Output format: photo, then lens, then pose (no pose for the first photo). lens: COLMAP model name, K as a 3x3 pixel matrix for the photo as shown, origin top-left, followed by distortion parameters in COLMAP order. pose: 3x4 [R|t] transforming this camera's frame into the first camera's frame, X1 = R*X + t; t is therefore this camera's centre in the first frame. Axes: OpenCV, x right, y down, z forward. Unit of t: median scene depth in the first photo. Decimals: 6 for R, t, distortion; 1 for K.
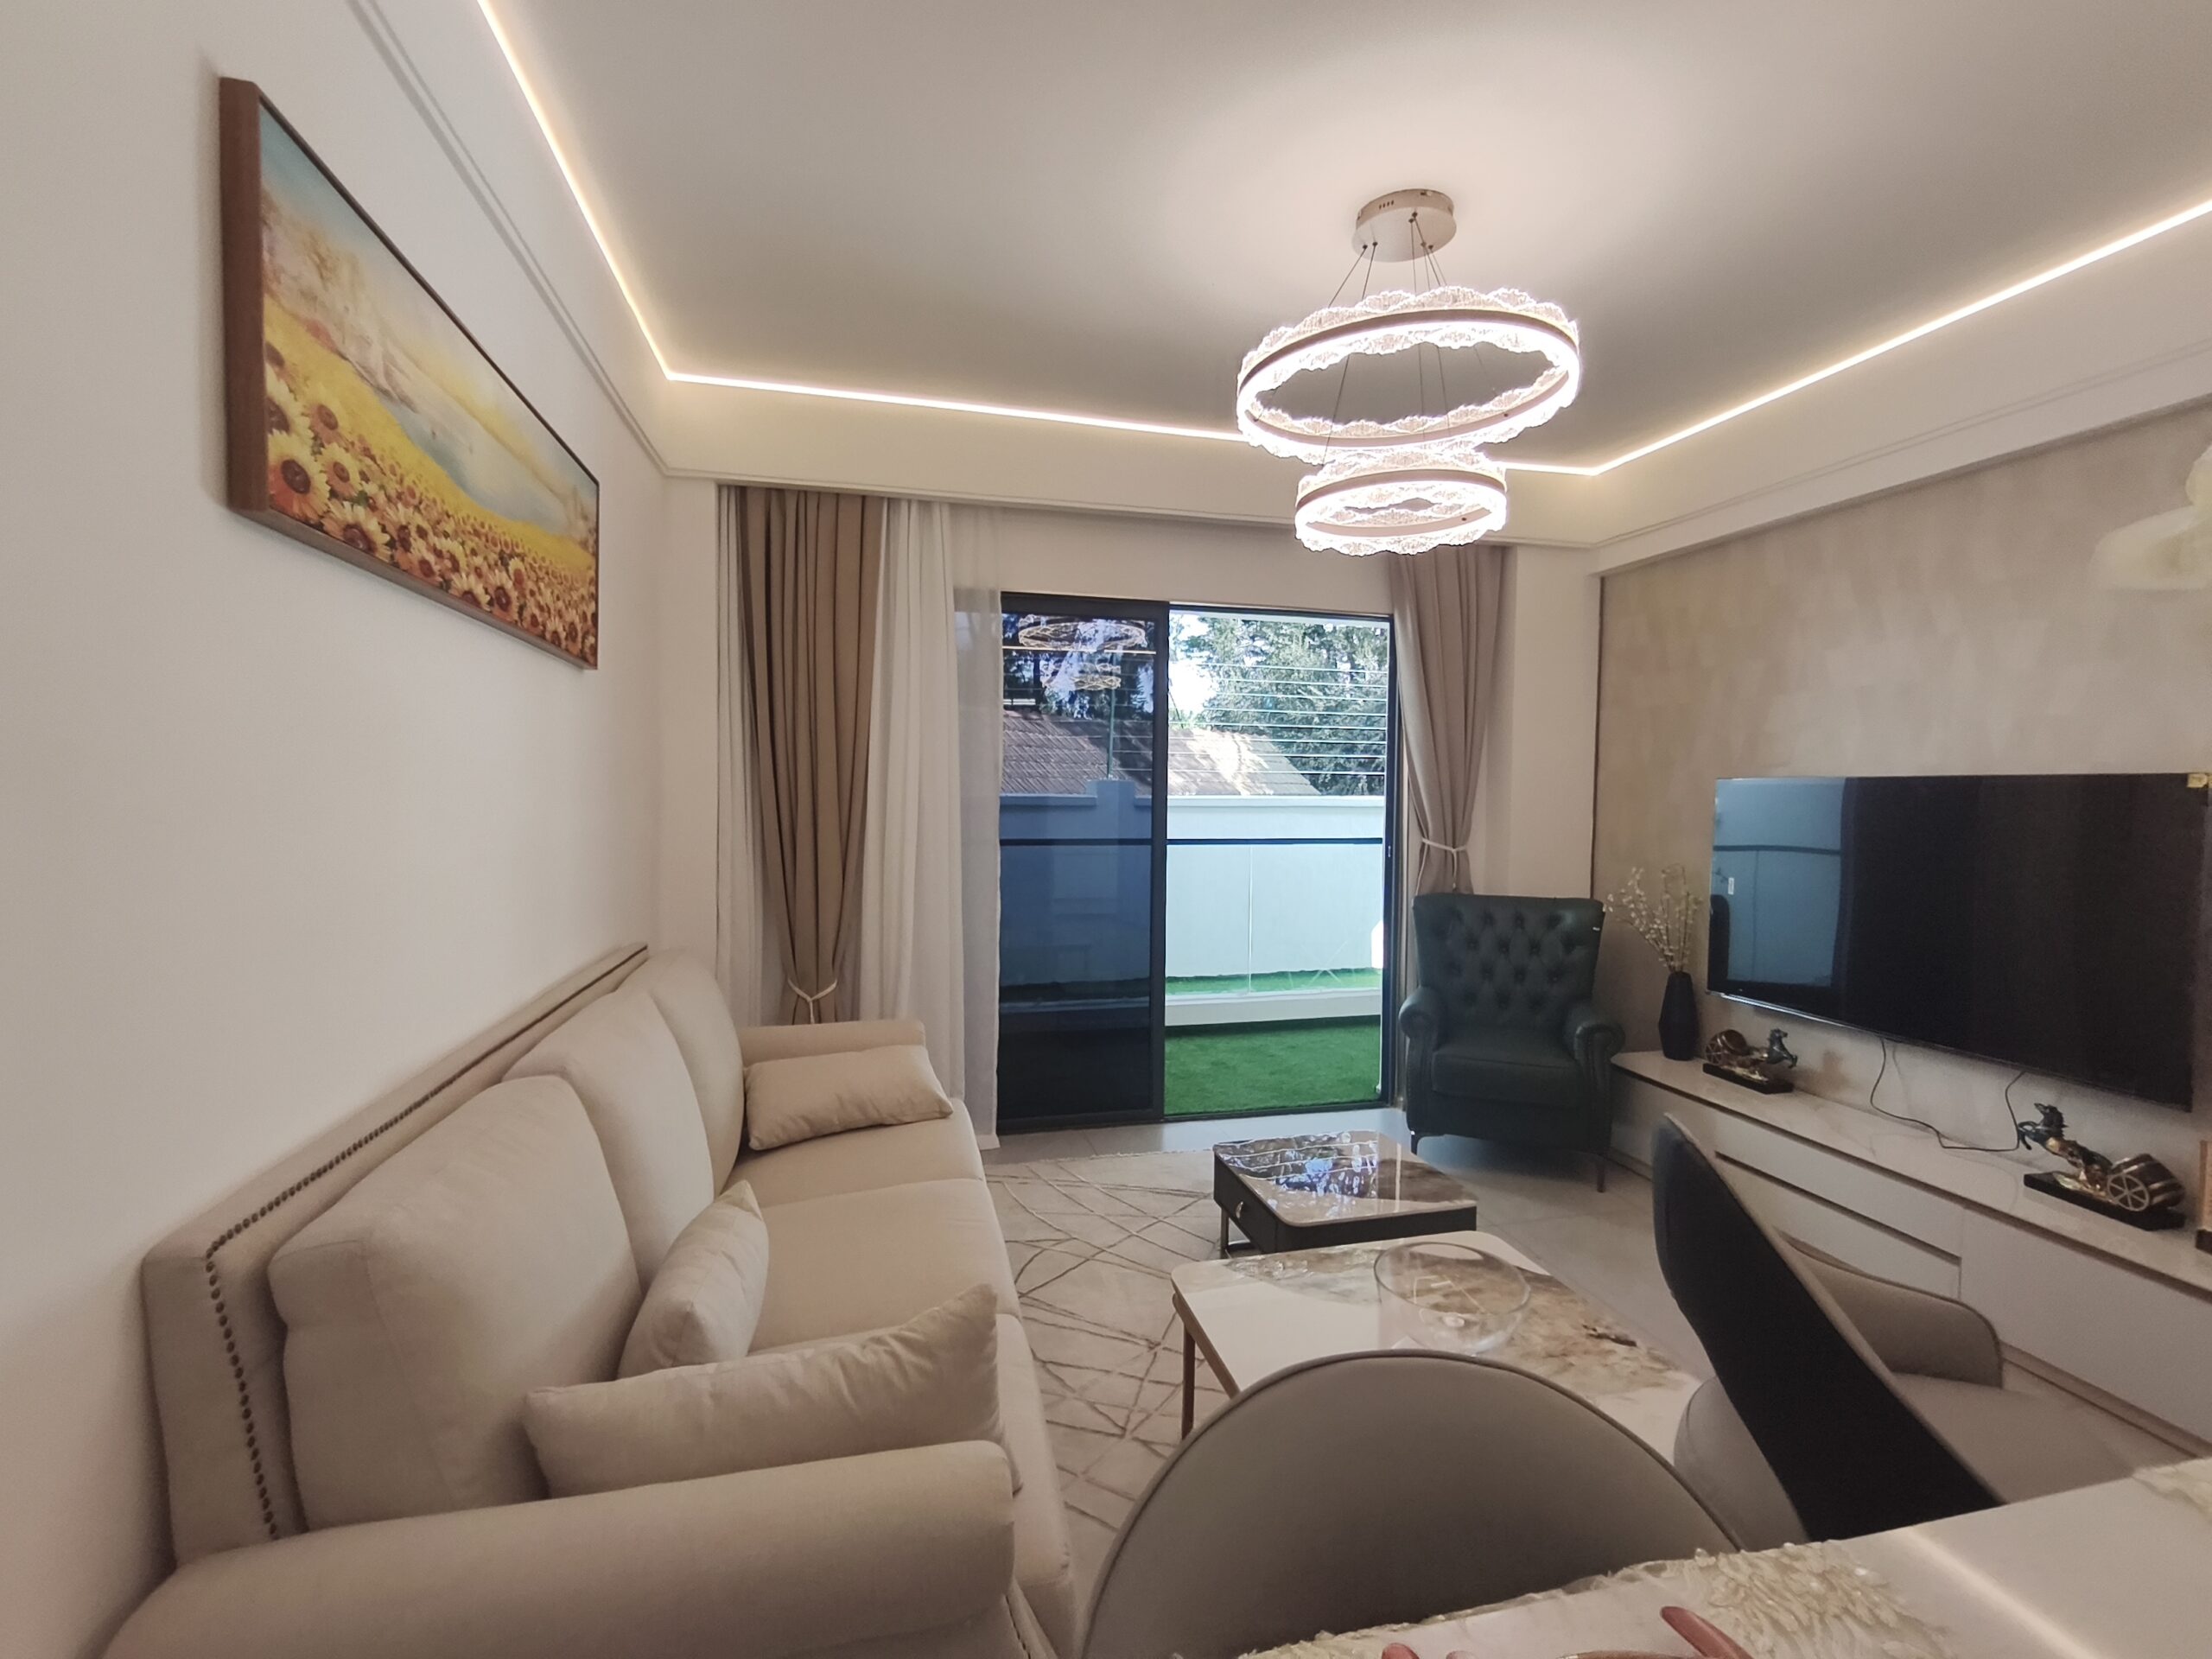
lens RADIAL K [[968.1, 0, 1103.5], [0, 968.1, 823.3], [0, 0, 1]] dist [0.000425, 0.000694]
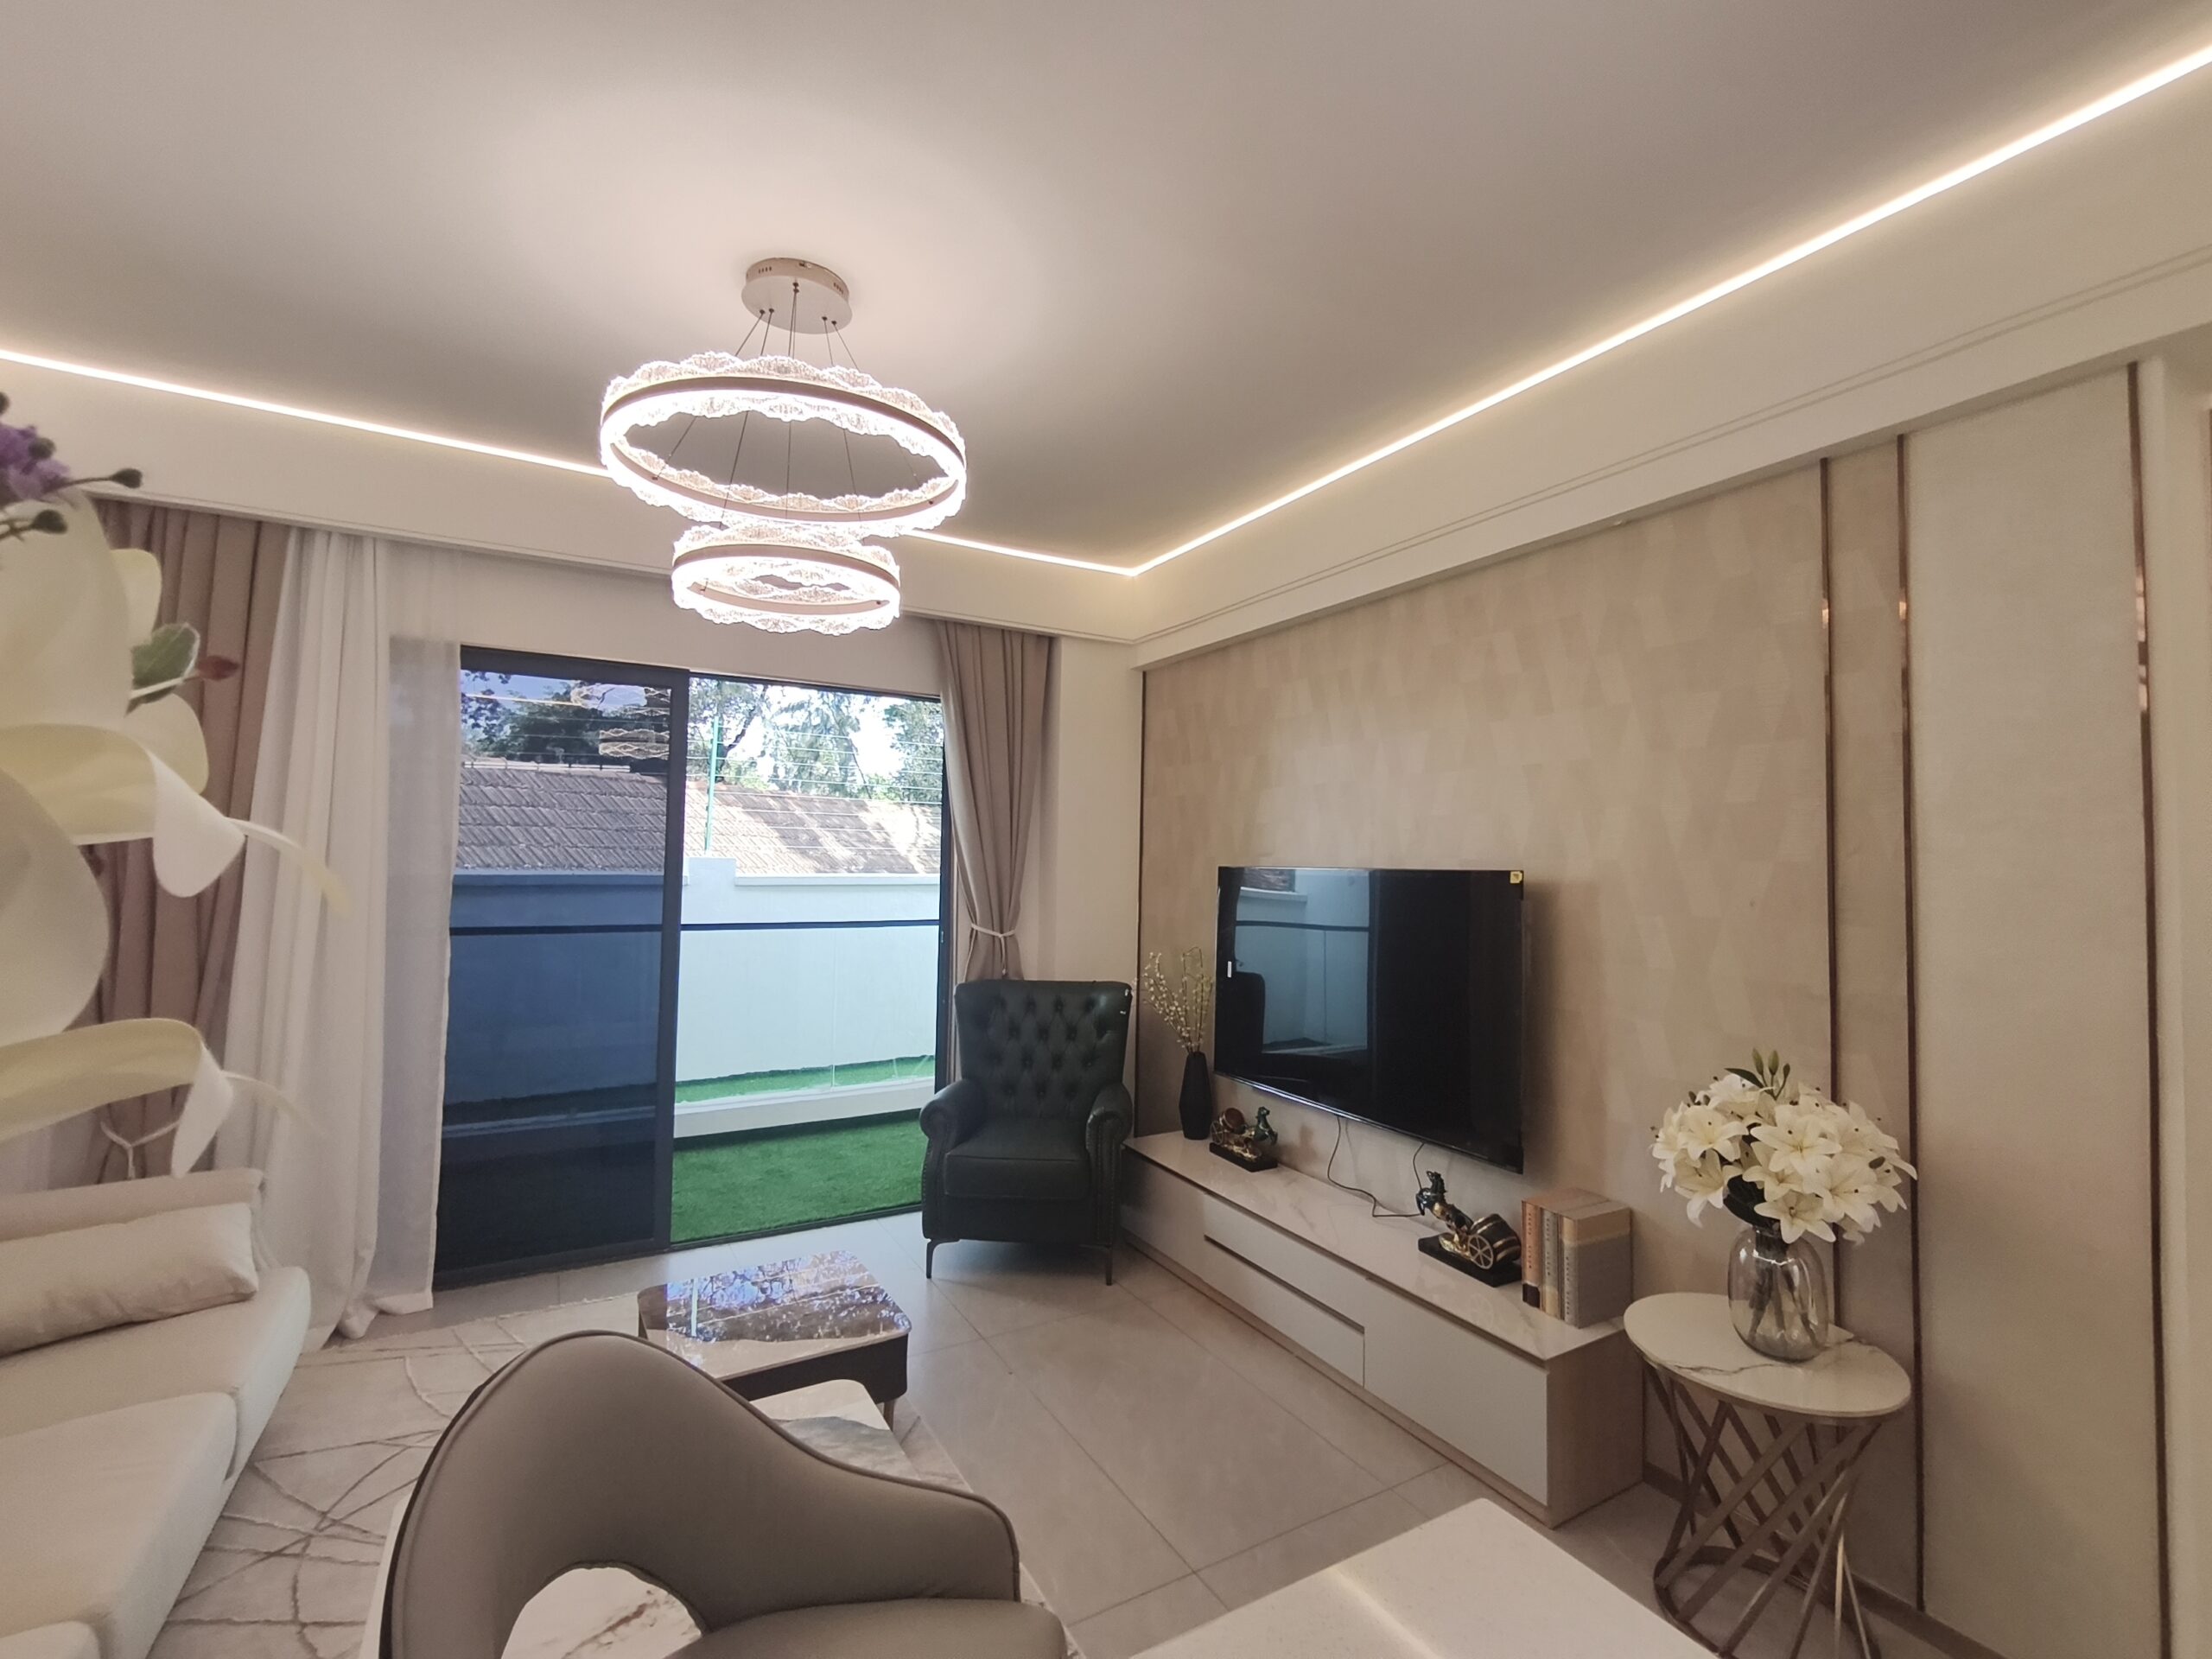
lens RADIAL K [[965.1, 0, 1111.0], [0, 965.1, 823.4], [0, 0, 1]] dist [-0.001191, -0.000272]
pose [[0.960424, 0.015694, 0.278099, 0.229585], [0.004297, 0.997458, -0.071130, -0.018463], [-0.278508, 0.069510, 0.957915, 0.023731]]
